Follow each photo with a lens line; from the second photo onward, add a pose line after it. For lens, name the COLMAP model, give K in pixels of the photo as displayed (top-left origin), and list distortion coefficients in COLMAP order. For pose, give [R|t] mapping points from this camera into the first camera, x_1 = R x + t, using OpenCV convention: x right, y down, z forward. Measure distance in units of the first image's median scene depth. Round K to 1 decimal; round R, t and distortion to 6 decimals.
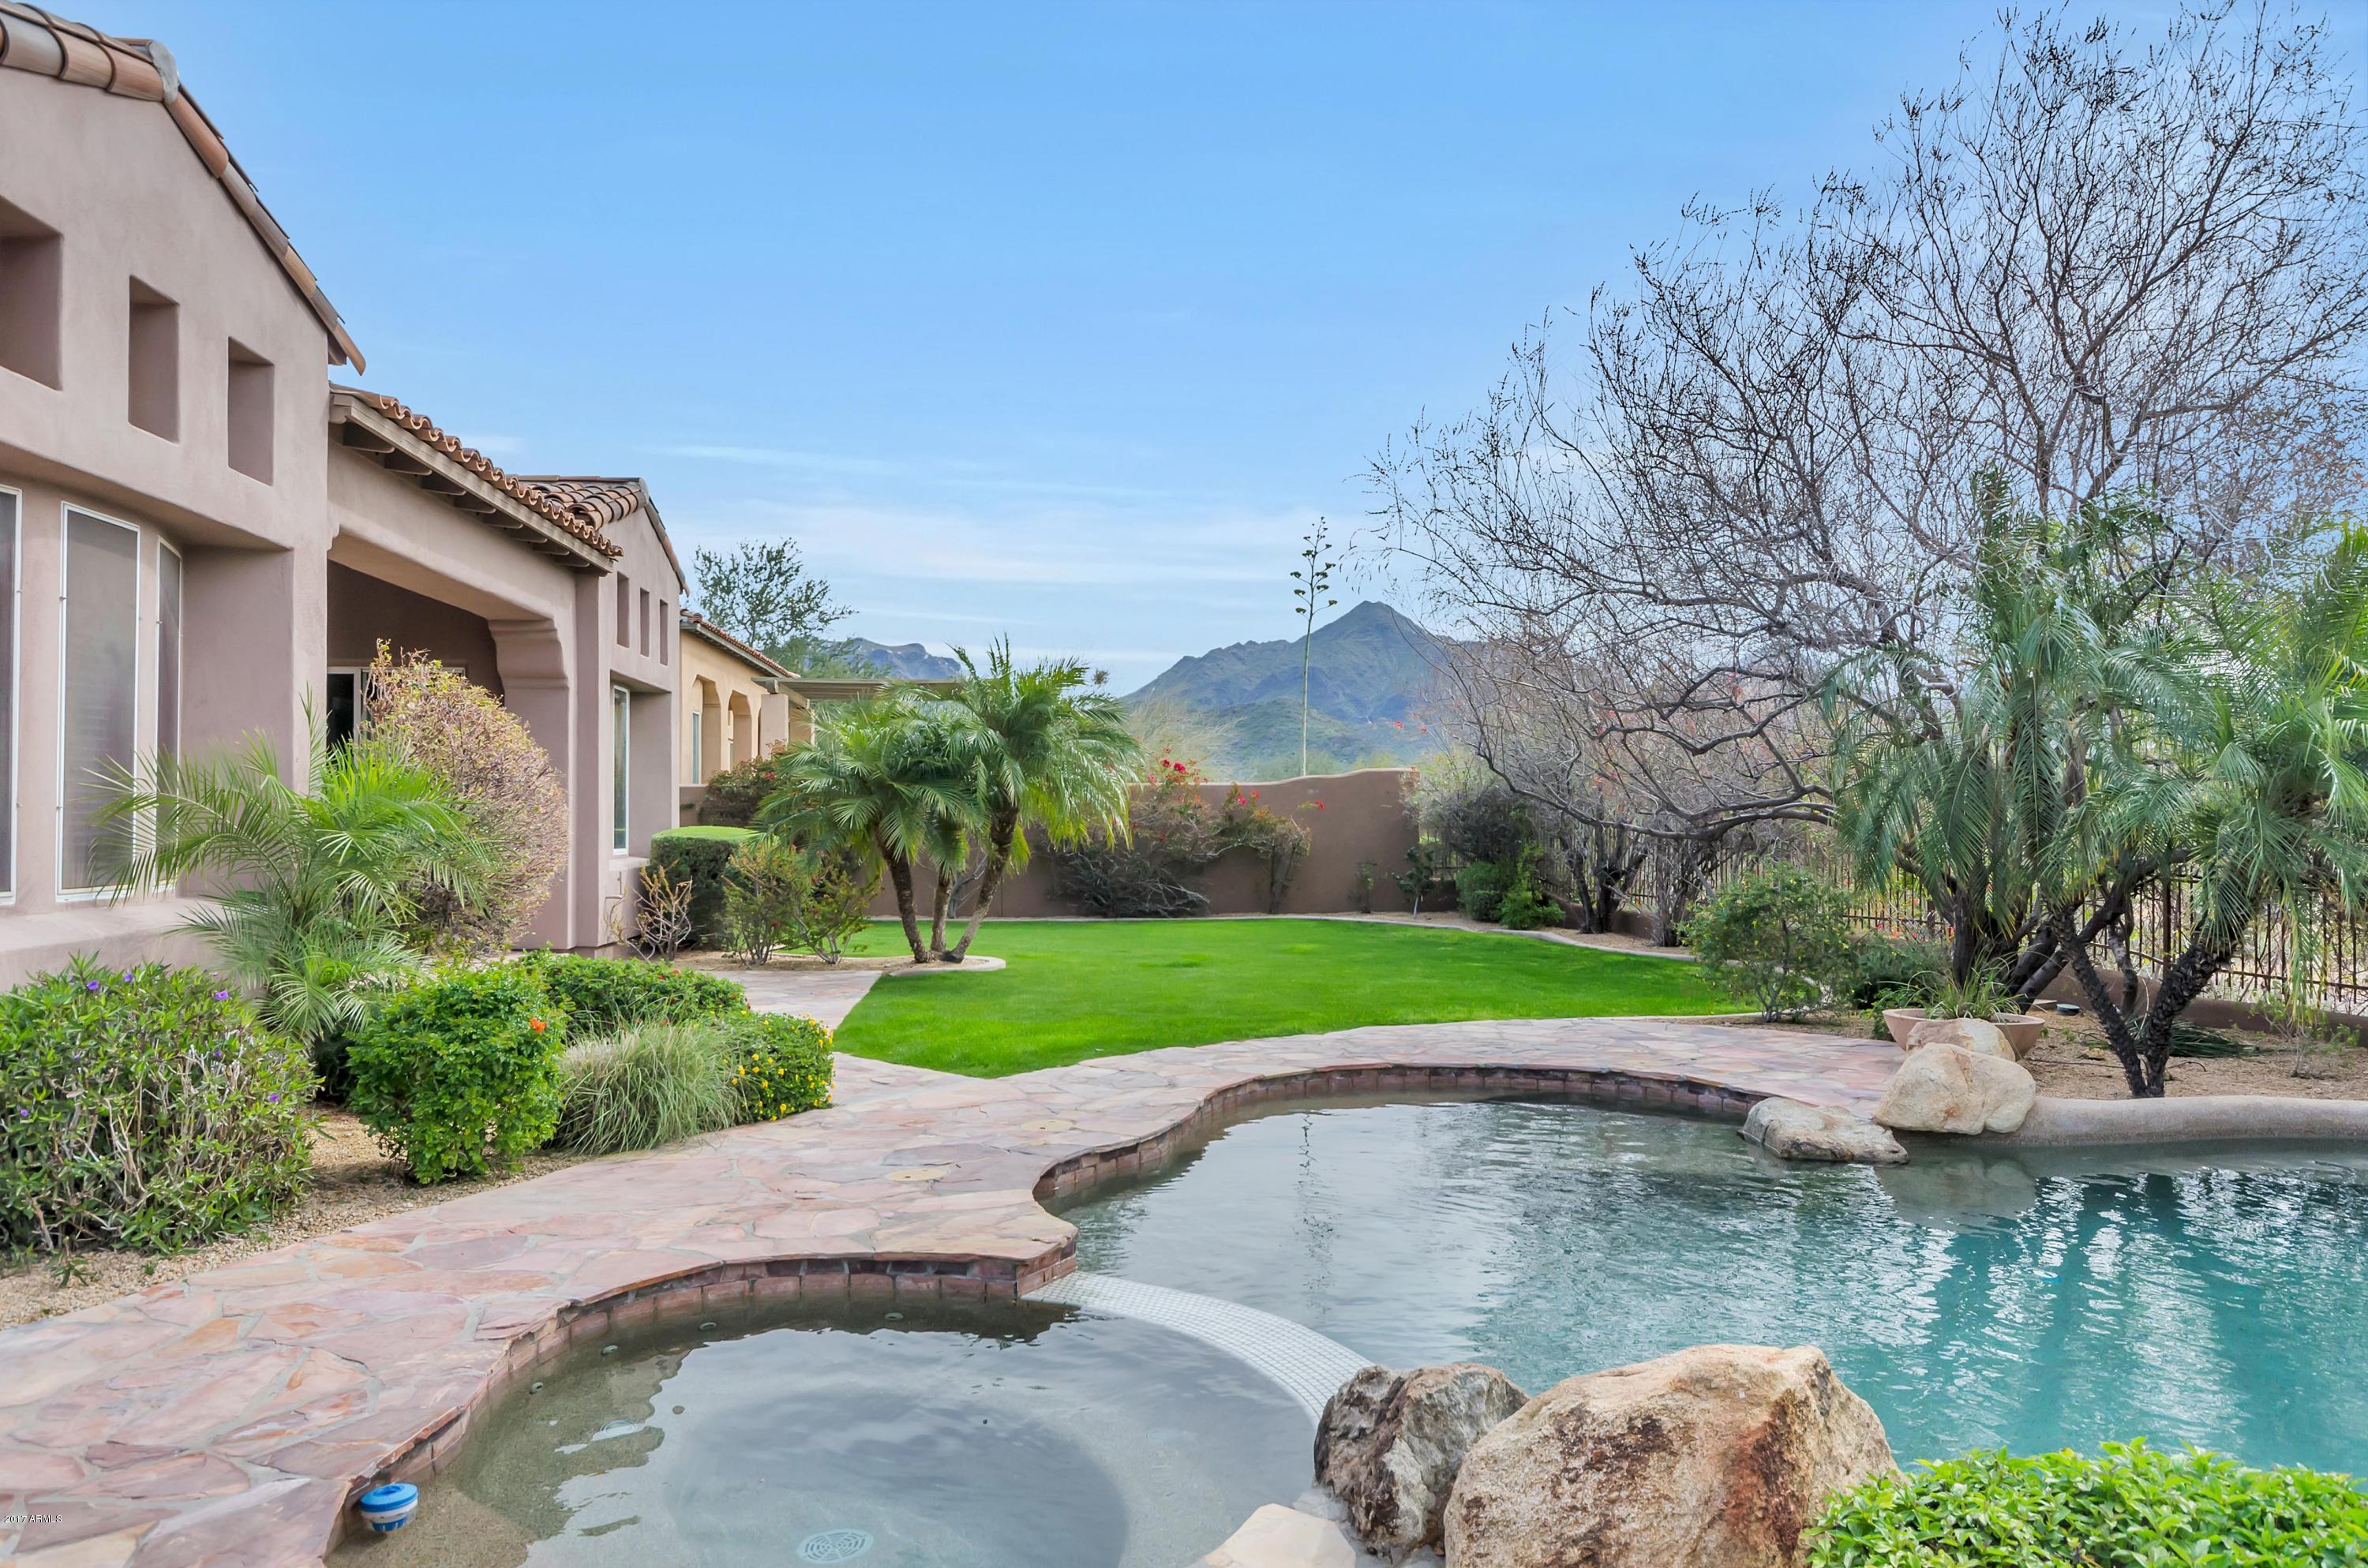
lens RADIAL K [[1640.8, 0, 1184.7], [0, 1640.8, 789.3], [0, 0, 1]] dist [-0.006202, 0.000467]
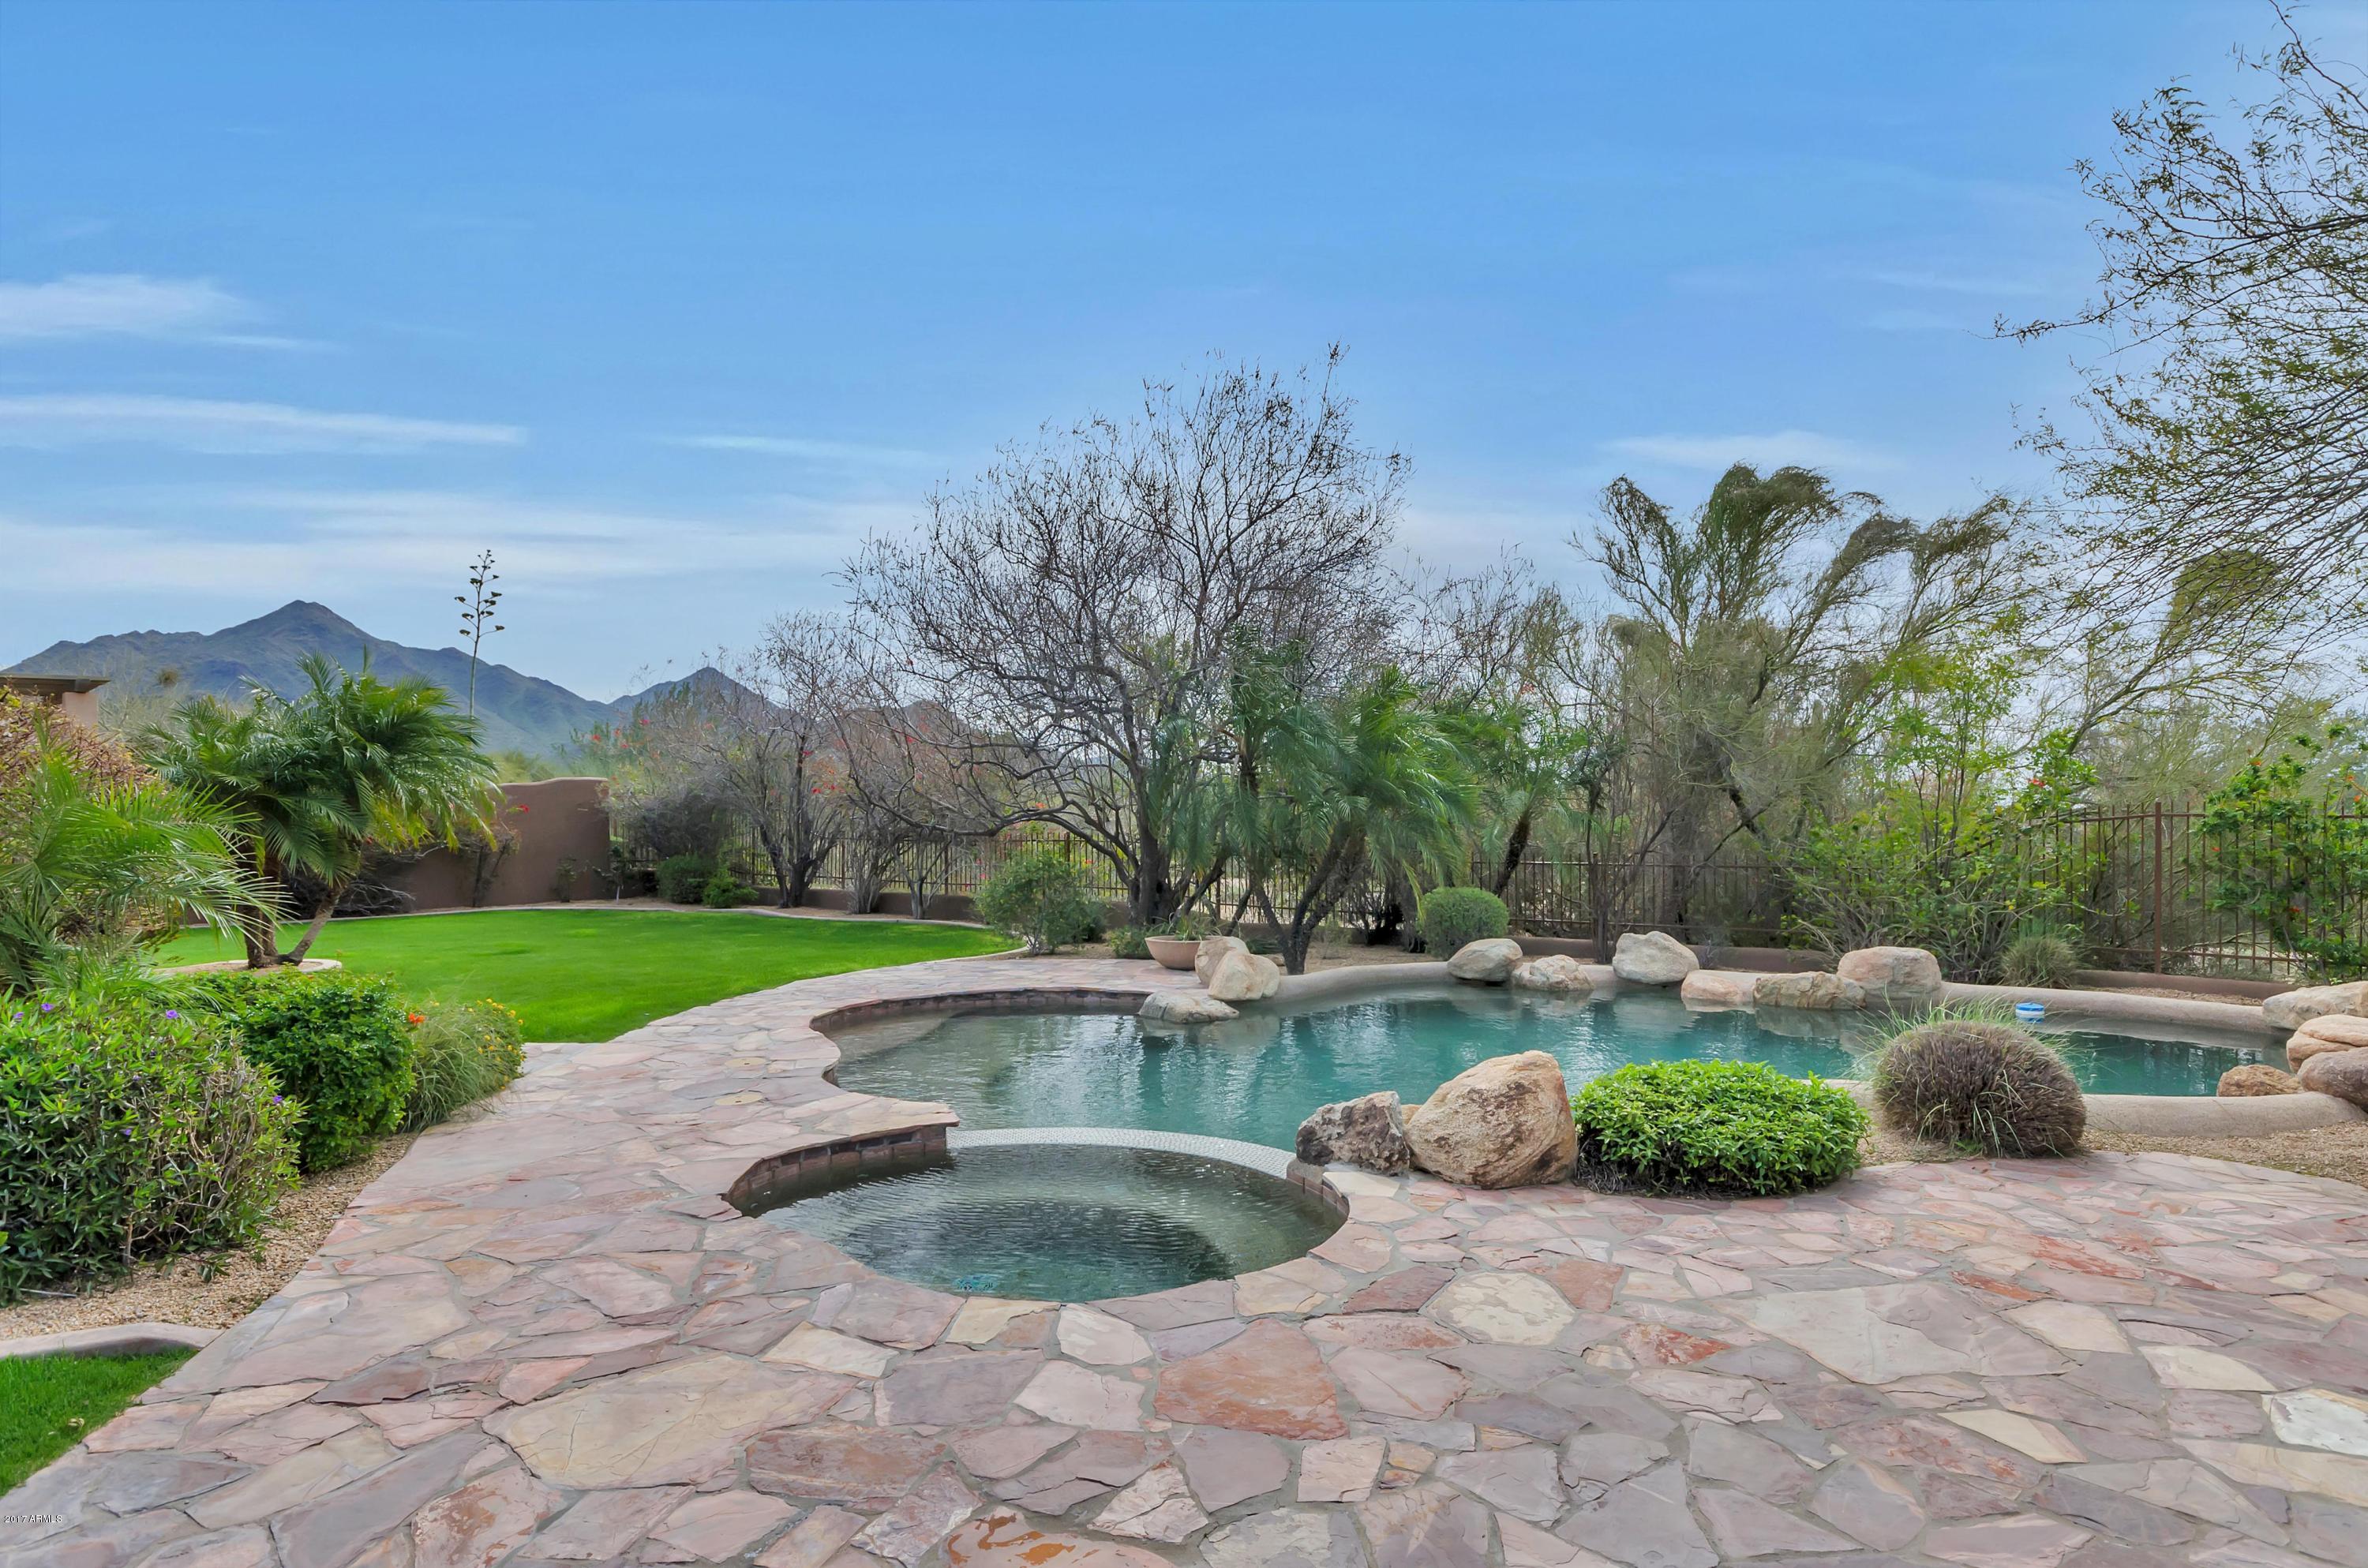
lens RADIAL K [[1403.7, 0, 1186.6], [0, 1403.7, 792.0], [0, 0, 1]] dist [0.005914, 0.000274]
pose [[0.741930, 0.003552, 0.670468, -0.317253], [-0.006553, 0.999977, 0.001954, -0.010049], [-0.670446, -0.005844, 0.741936, -0.045515]]
